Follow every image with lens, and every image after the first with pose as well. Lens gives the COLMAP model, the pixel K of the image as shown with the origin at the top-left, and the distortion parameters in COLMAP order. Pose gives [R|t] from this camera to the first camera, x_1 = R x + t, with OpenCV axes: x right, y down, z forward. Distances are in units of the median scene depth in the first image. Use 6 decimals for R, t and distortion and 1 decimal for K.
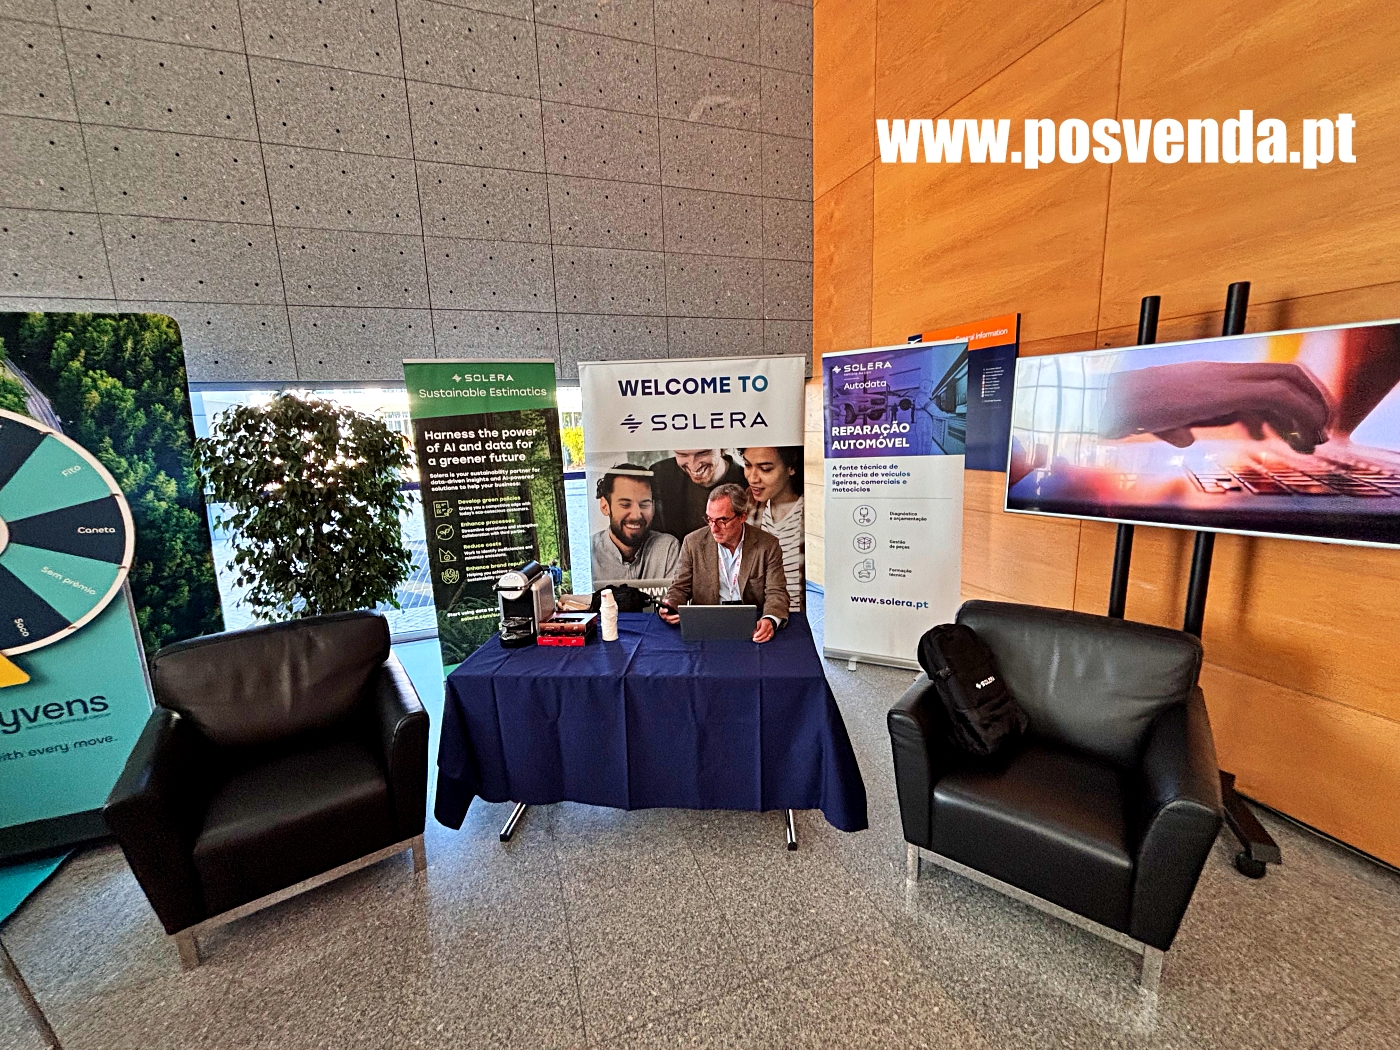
lens RADIAL K [[572.3, 0, 700.0], [0, 572.3, 525.0], [0, 0, 1]] dist [0.000777, 0.000240]
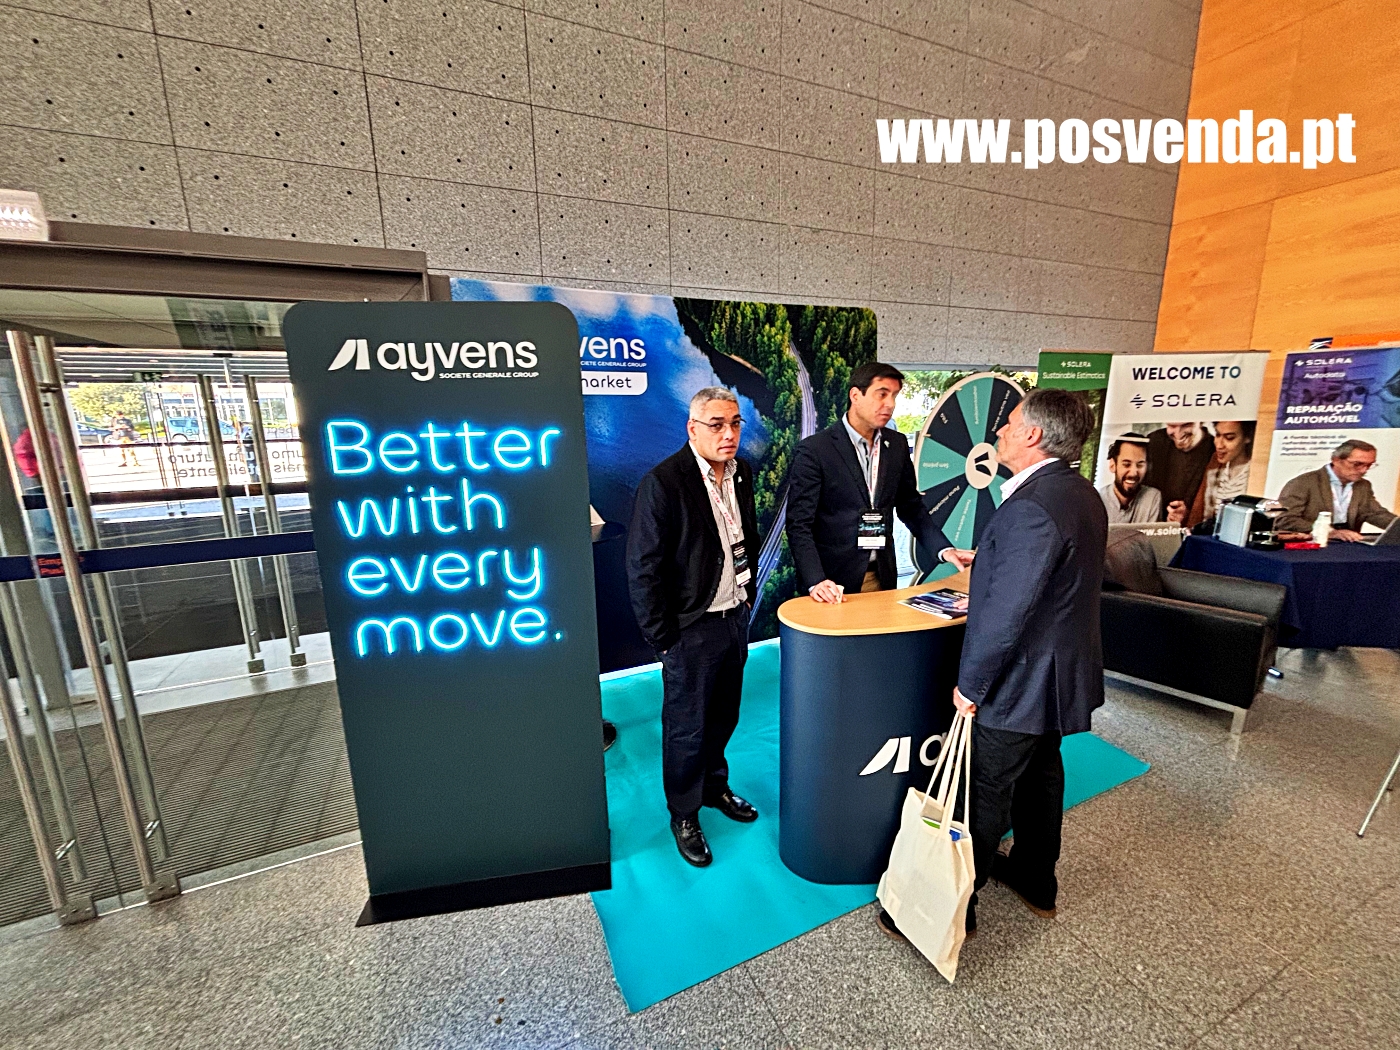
lens RADIAL K [[556.4, 0, 699.5], [0, 556.4, 506.6], [0, 0, 1]] dist [-0.000283, -0.000314]
pose [[0.997004, 0.002151, 0.077326, -1.217110], [-0.002407, 0.999992, 0.003210, 0.058597], [-0.077318, -0.003386, 0.997001, -0.173389]]
